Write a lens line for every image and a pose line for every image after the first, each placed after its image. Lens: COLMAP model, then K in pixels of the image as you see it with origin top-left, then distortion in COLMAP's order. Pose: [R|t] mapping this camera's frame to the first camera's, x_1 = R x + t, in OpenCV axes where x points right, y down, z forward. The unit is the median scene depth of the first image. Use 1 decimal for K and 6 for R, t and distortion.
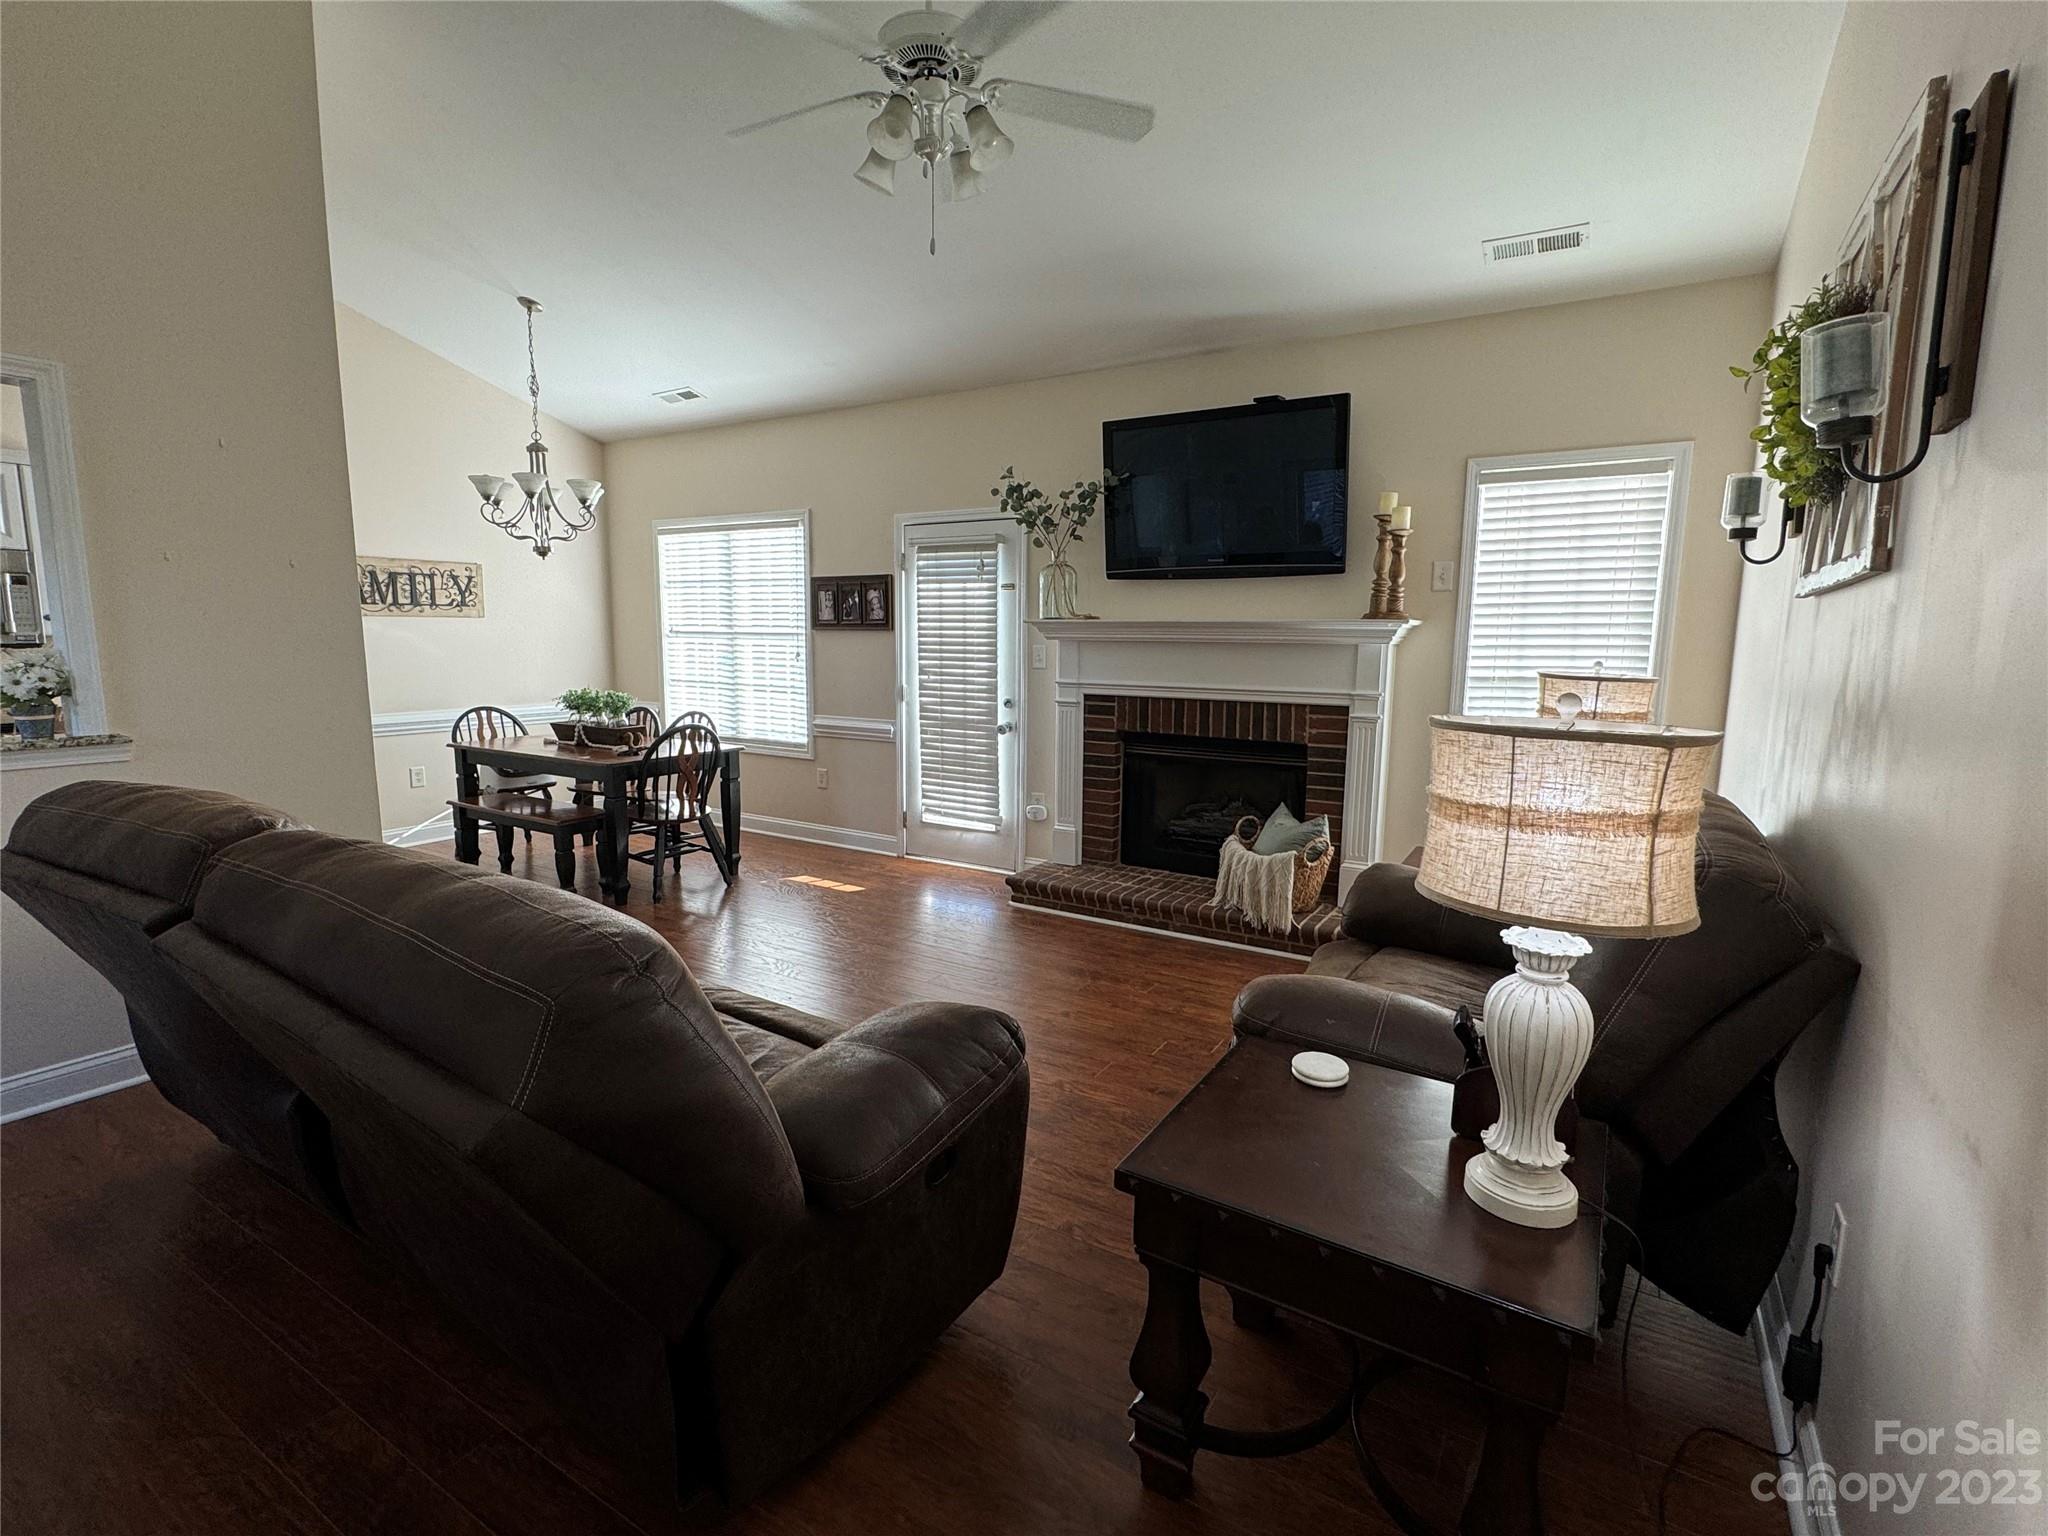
lens RADIAL K [[966.3, 0, 1025.0], [0, 966.3, 759.1], [0, 0, 1]] dist [0.003756, -0.001280]
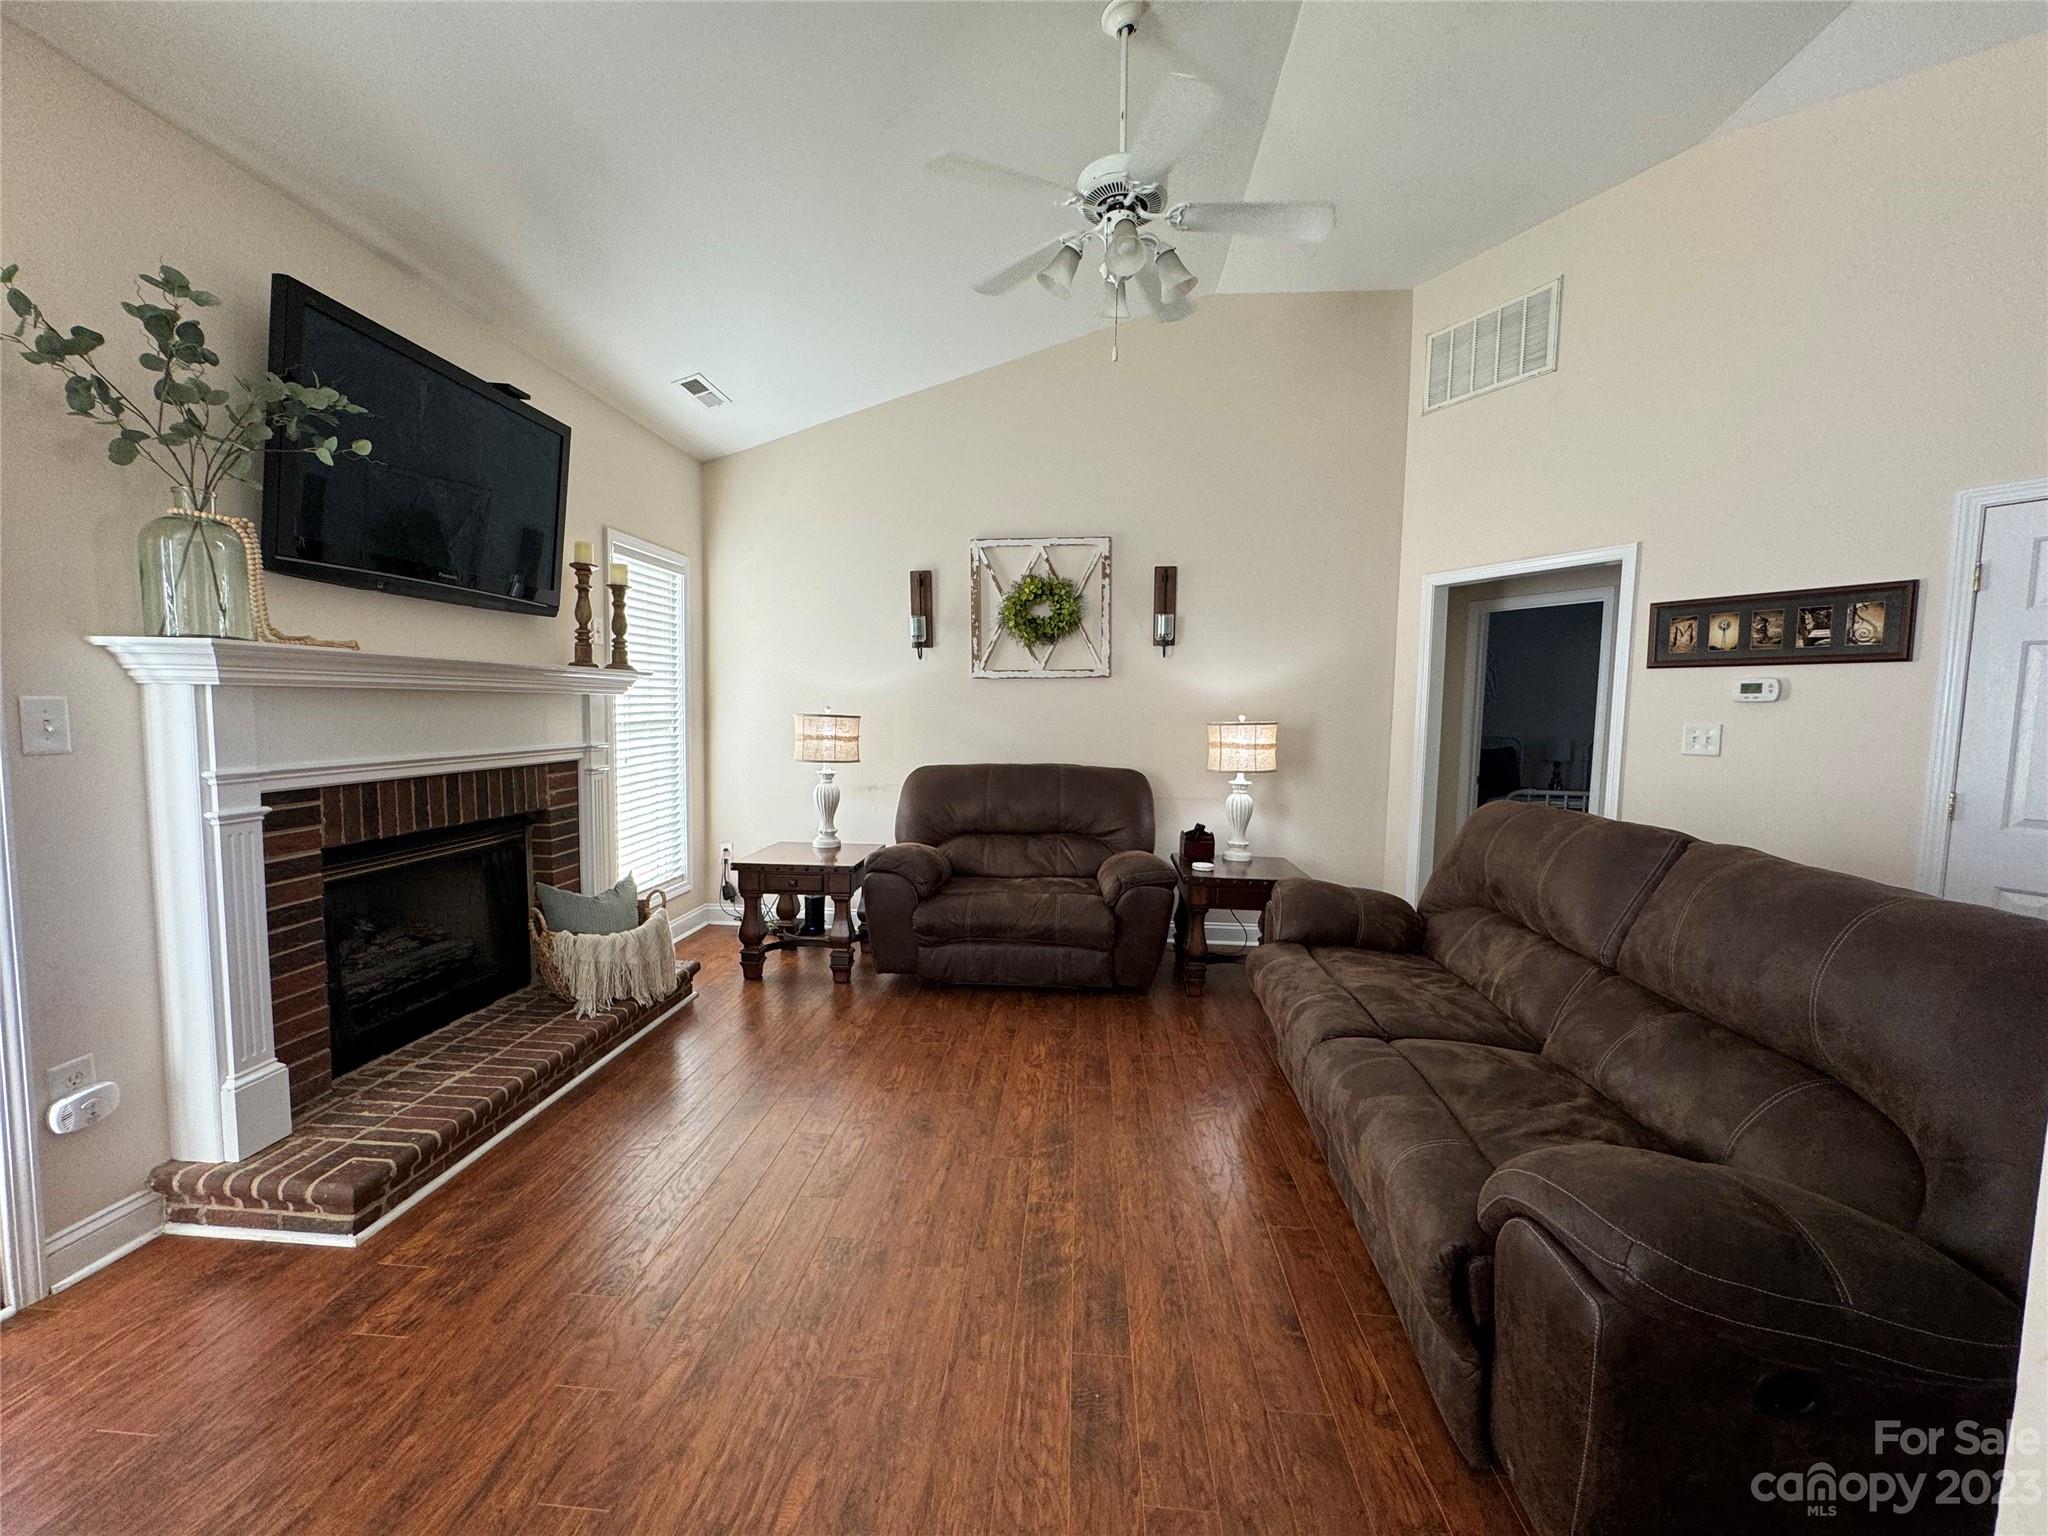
lens RADIAL K [[818.7, 0, 1024.0], [0, 818.7, 768.0], [0, 0, 1]] dist [-0.002829, -0.000001]
pose [[-0.454408, -0.085195, 0.886711, -0.483378], [0.094657, 0.985162, 0.143162, -0.101778], [-0.885750, 0.148987, -0.439601, 0.822040]]
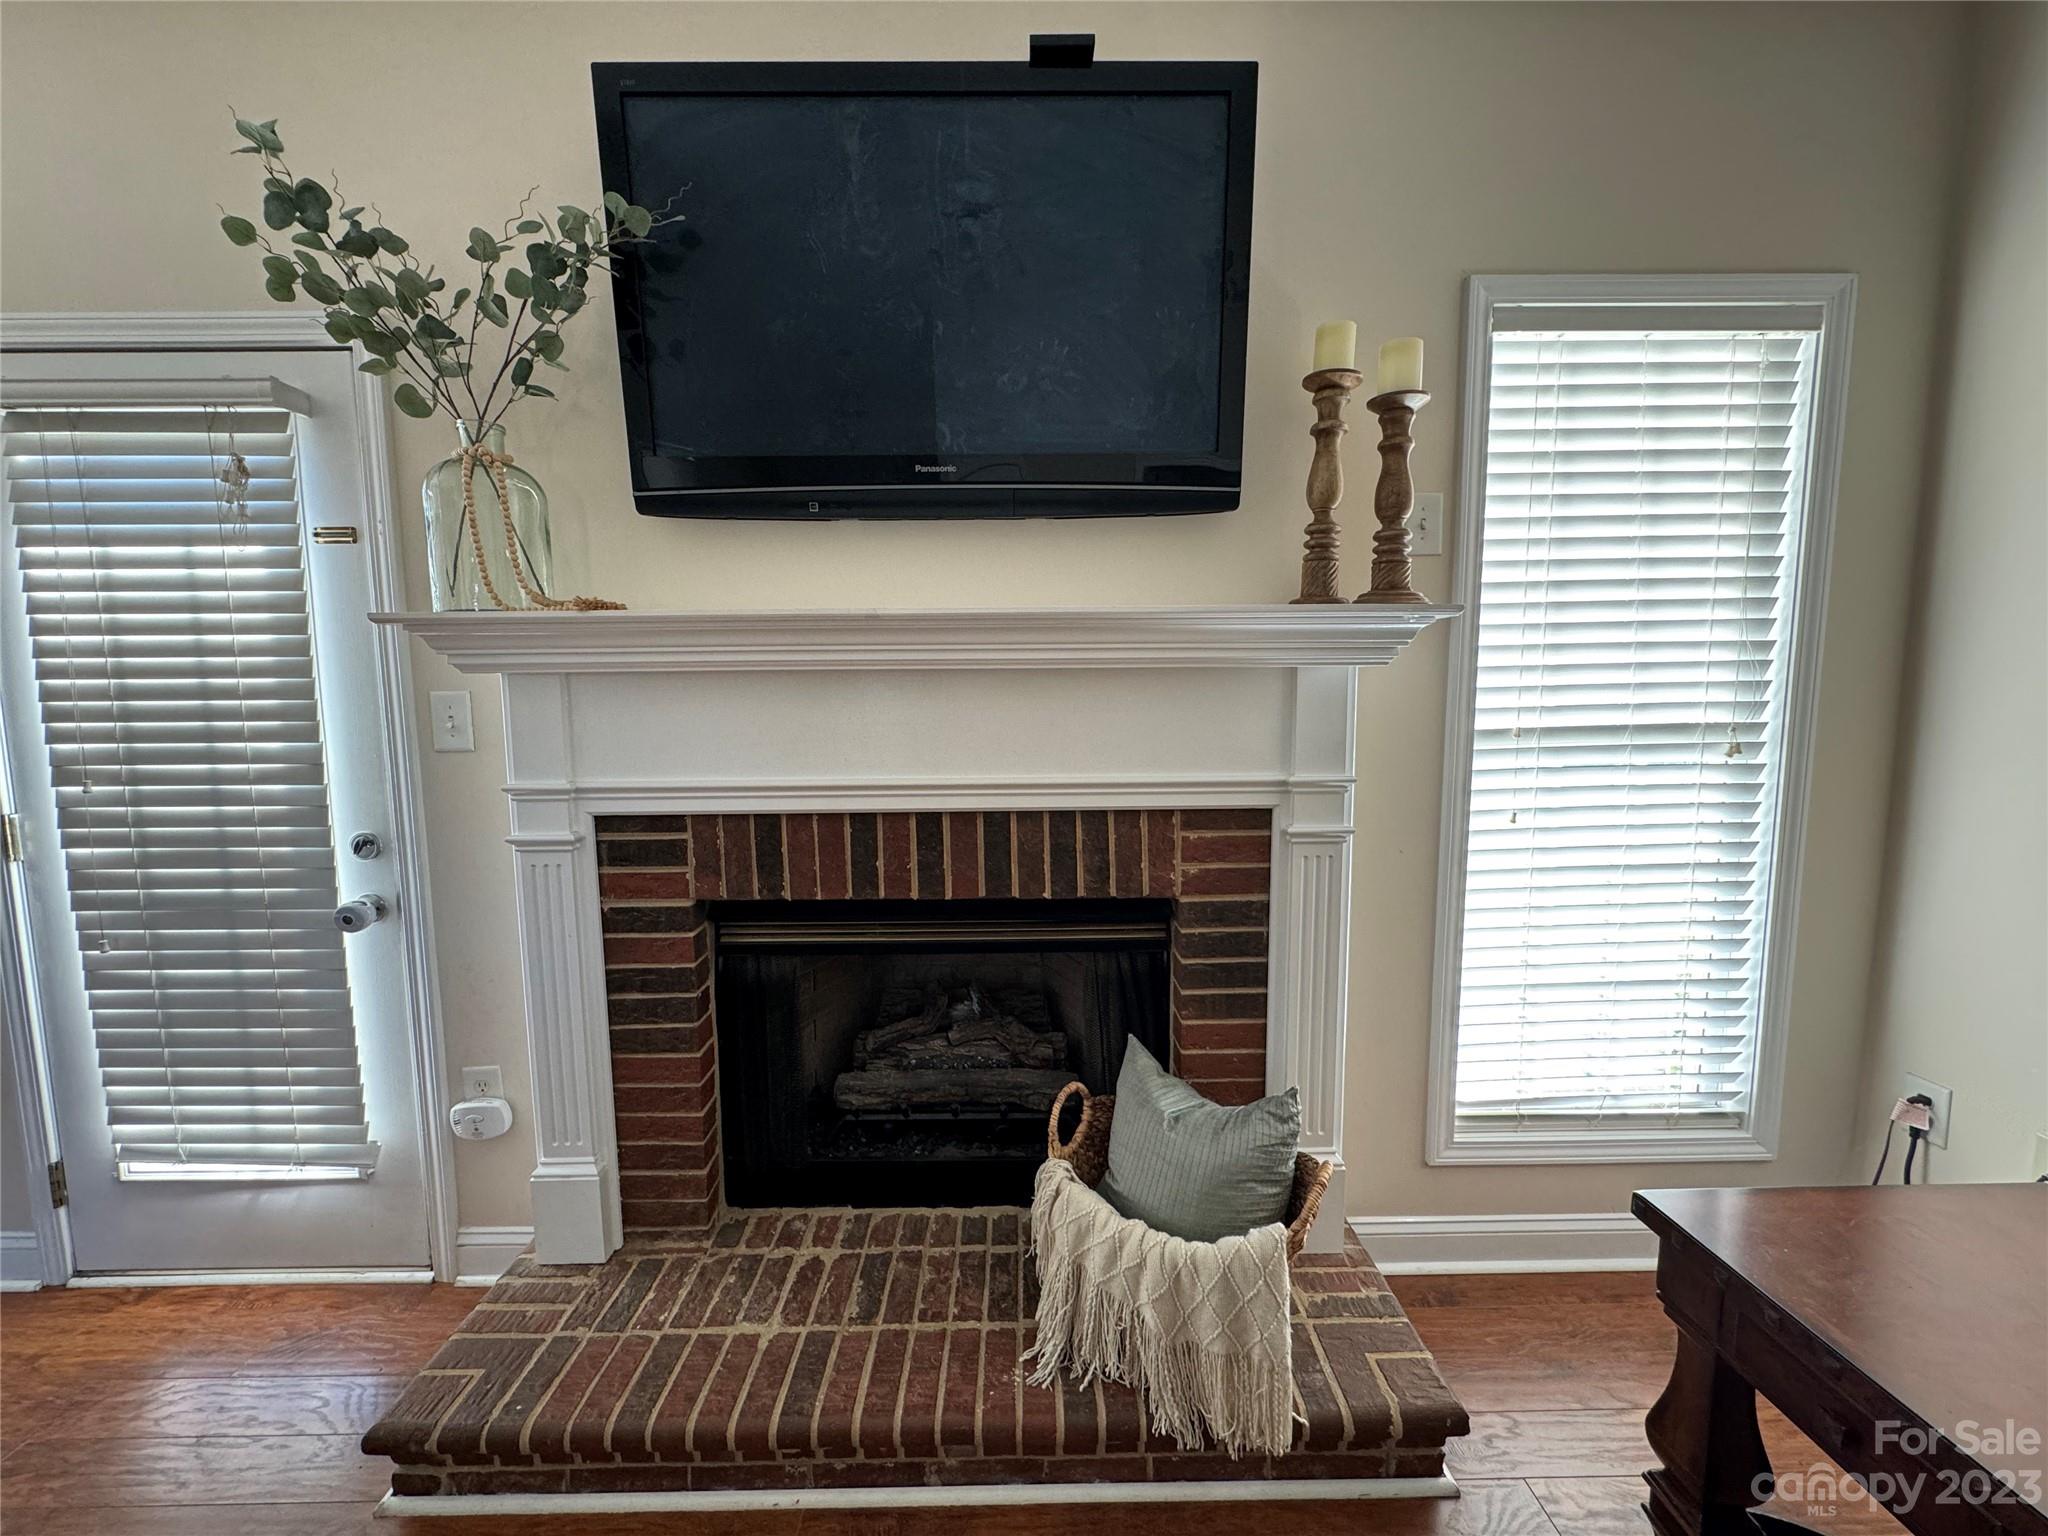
lens RADIAL K [[818.7, 0, 1024.0], [0, 818.7, 768.0], [0, 0, 1]] dist [-0.002829, -0.000001]
pose [[0.845512, -0.071626, 0.529130, 0.034908], [0.085703, 0.996319, -0.002080, -0.069768], [-0.527034, 0.047107, 0.848538, 0.629670]]
